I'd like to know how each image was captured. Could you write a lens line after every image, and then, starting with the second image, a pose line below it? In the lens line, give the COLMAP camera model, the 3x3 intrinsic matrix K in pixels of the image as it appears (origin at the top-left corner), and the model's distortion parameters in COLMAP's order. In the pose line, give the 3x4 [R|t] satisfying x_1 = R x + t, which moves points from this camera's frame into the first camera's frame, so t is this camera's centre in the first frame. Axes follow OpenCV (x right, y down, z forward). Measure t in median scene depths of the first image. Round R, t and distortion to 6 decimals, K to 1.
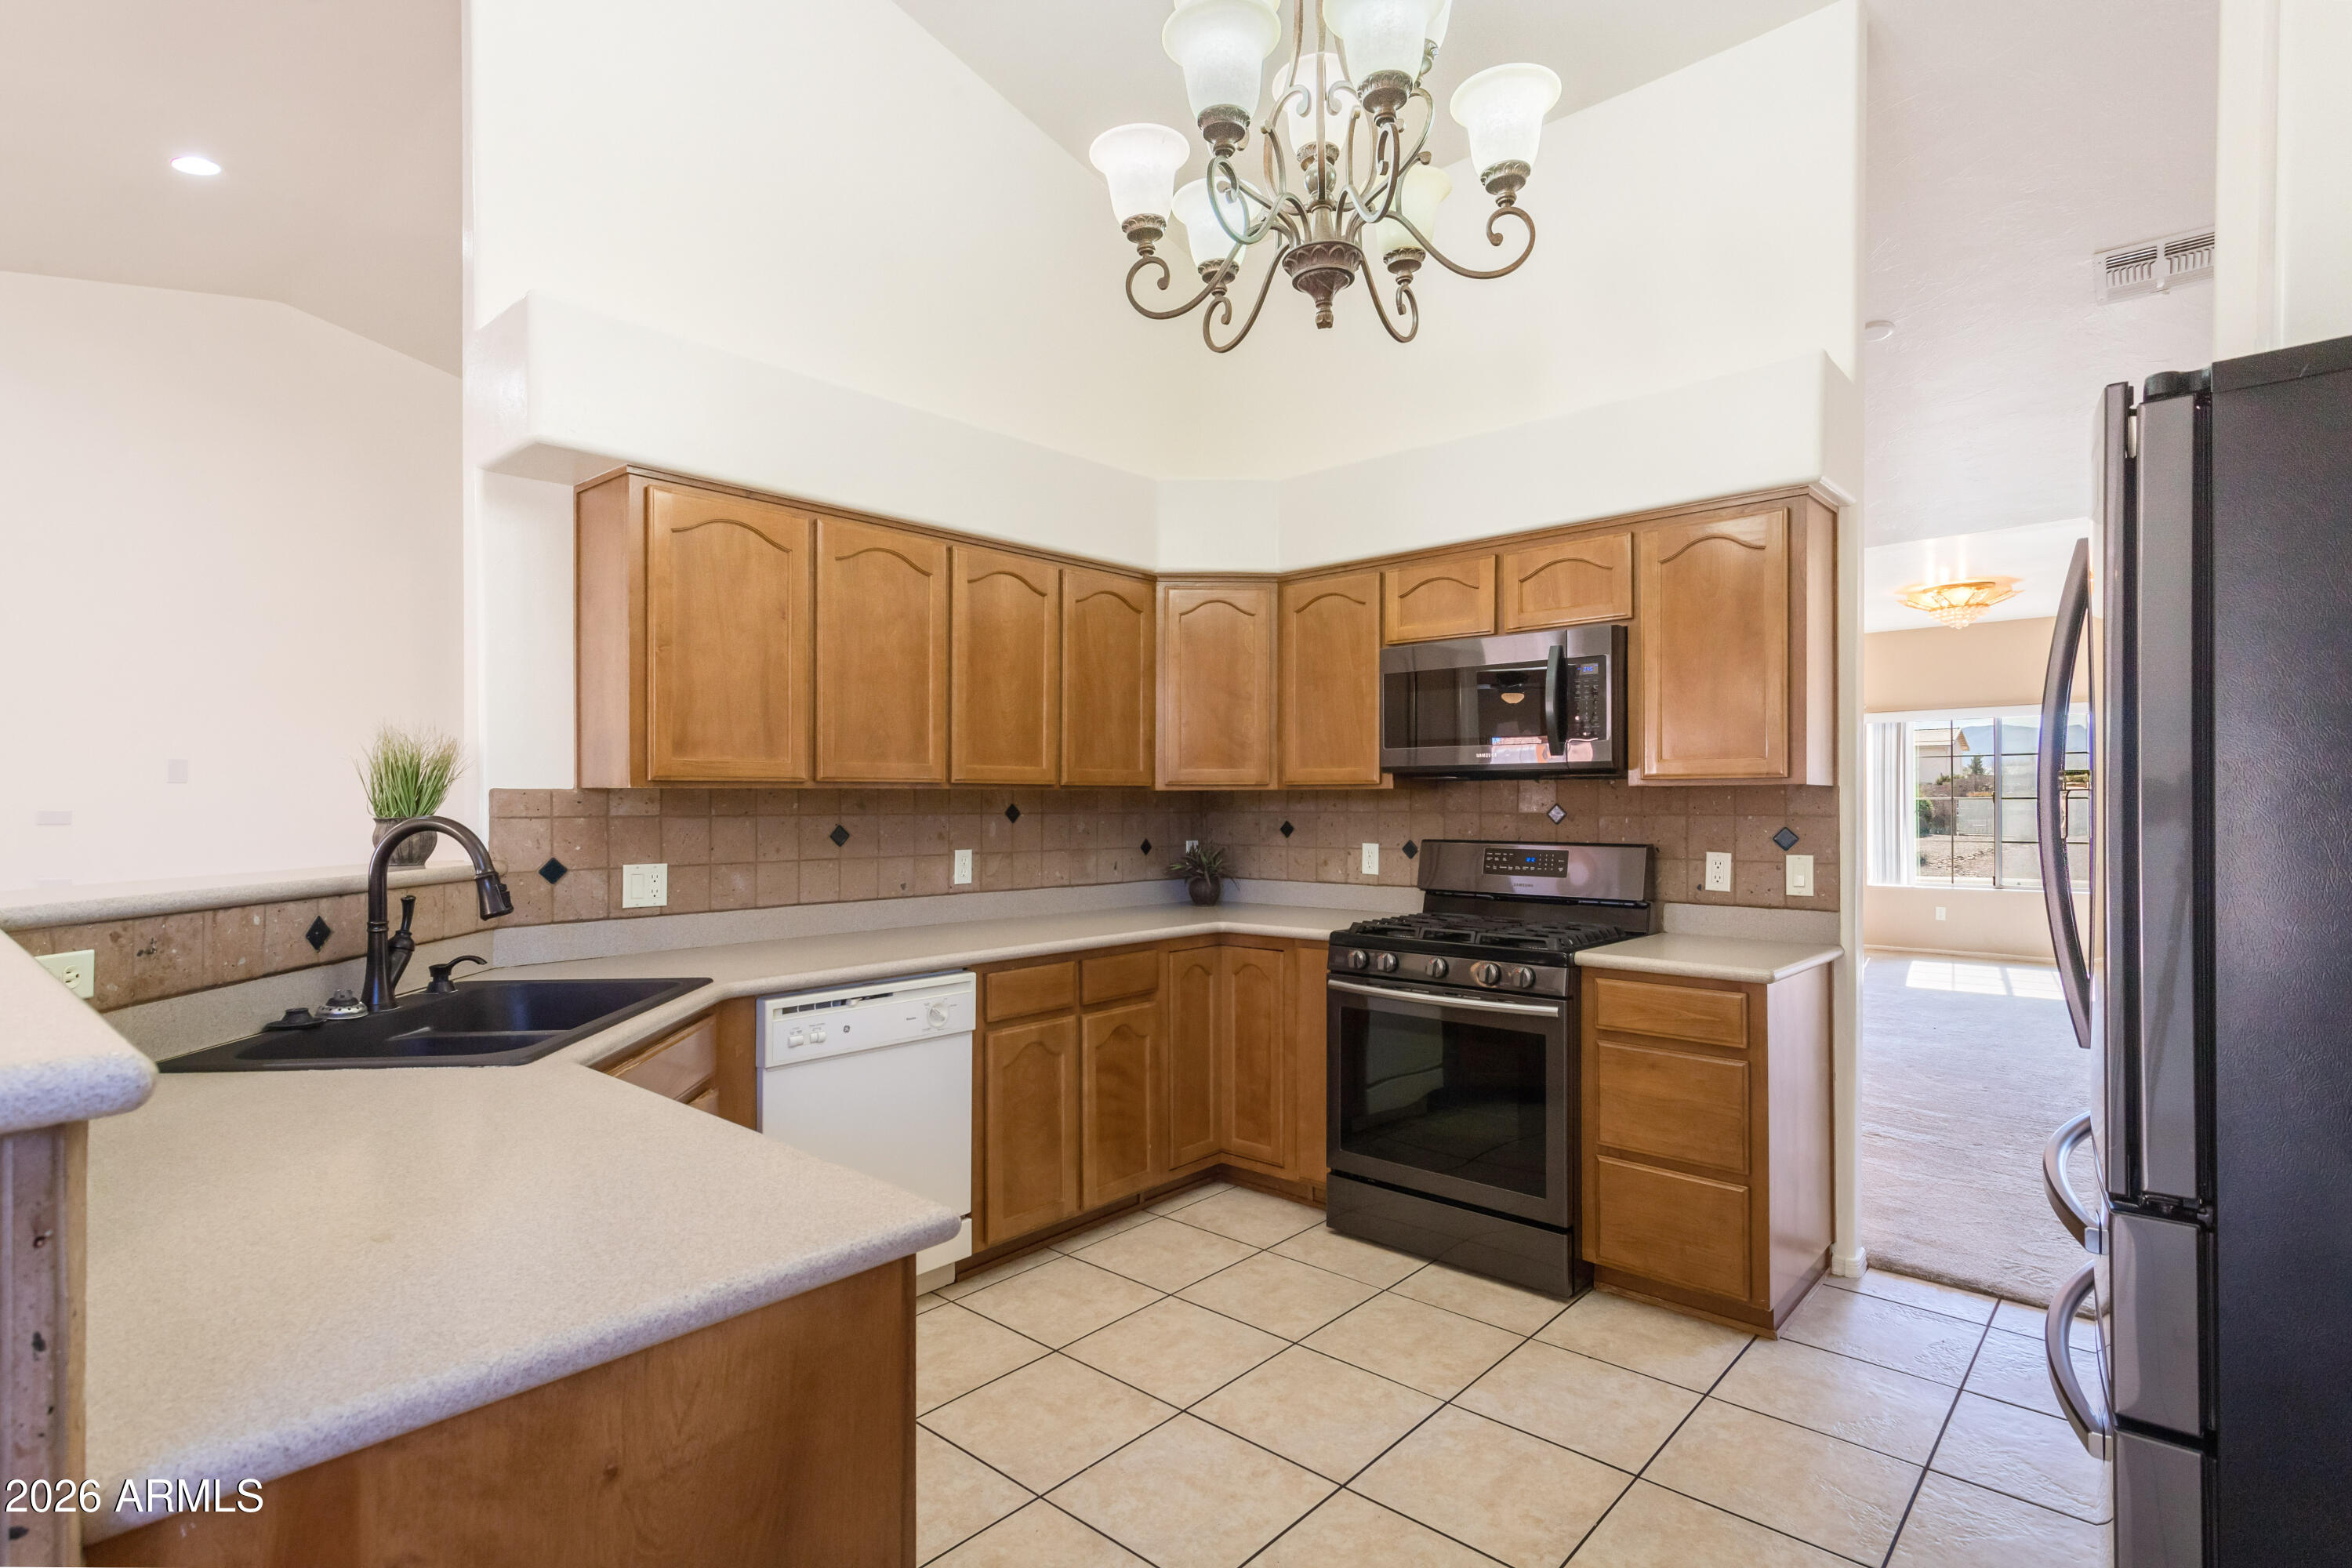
lens RADIAL K [[1146.2, 0, 1177.0], [0, 1146.2, 798.2], [0, 0, 1]] dist [0.009189, 0.000386]
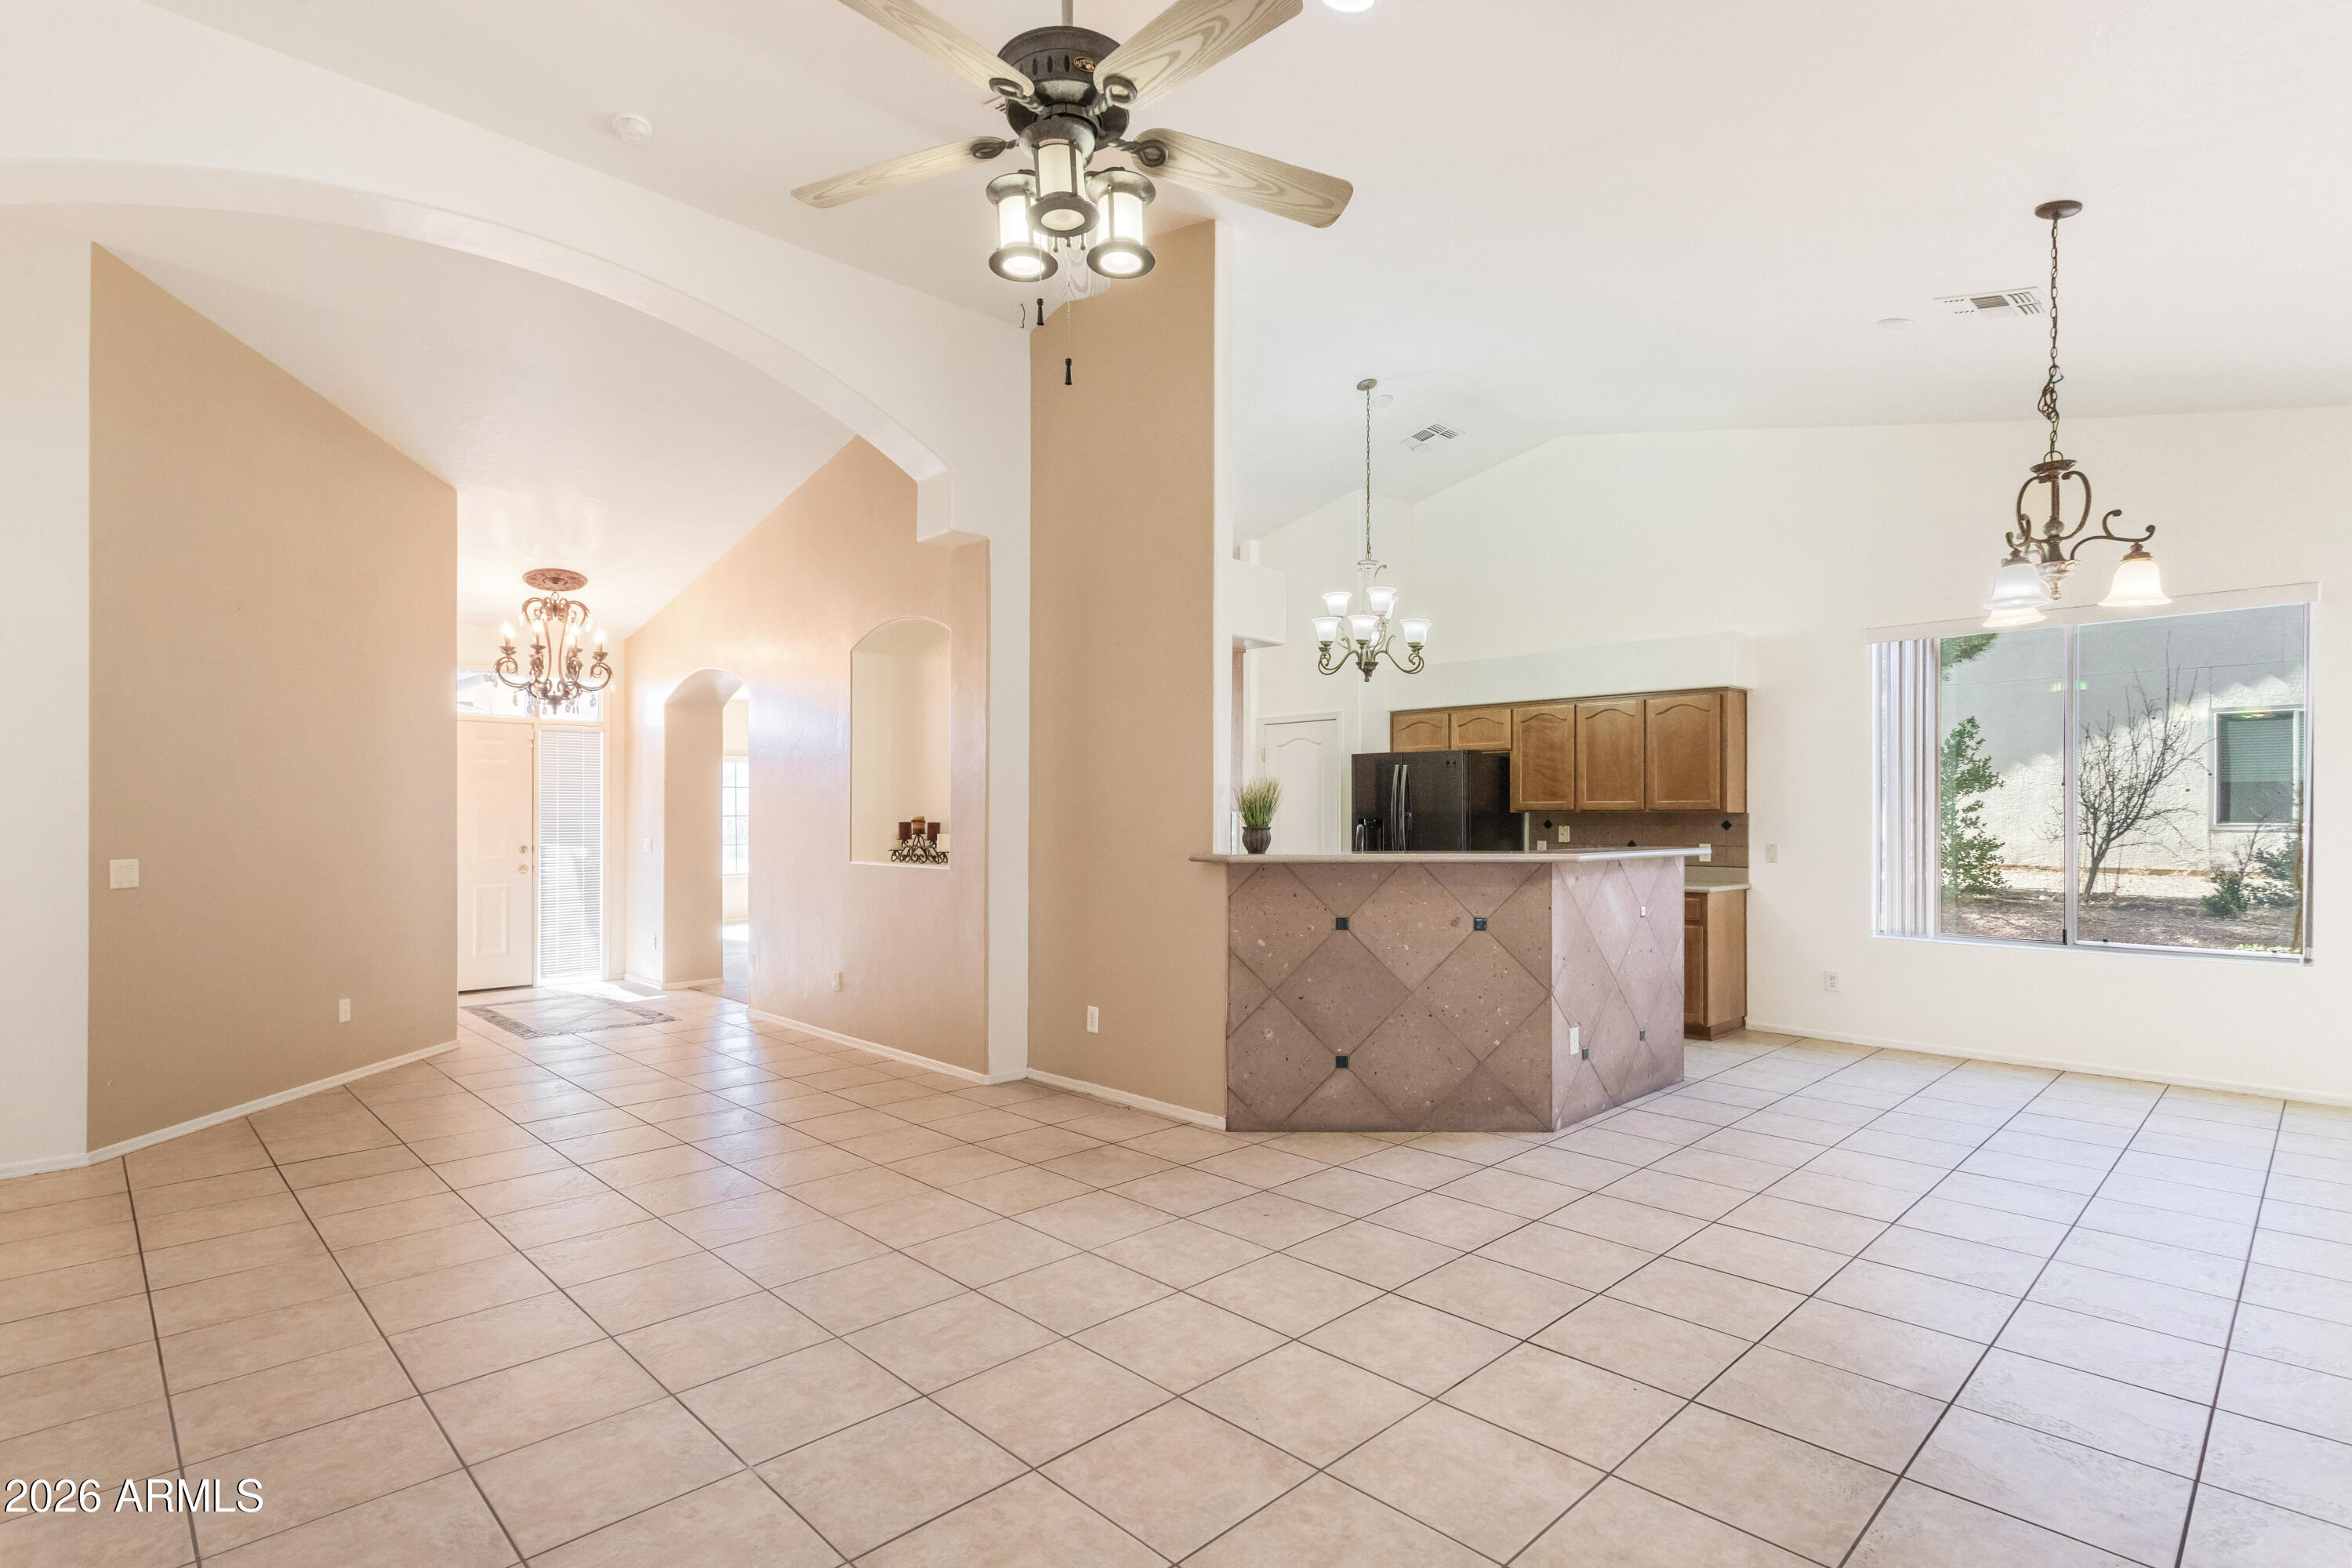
lens RADIAL K [[1145.6, 0, 1169.1], [0, 1145.6, 810.0], [0, 0, 1]] dist [0.011104, 0.000433]
pose [[0.069883, 0.007253, 0.997529, -1.924103], [-0.003432, 0.999969, -0.007030, 0.001776], [-0.997549, -0.002933, 0.069906, 0.768726]]
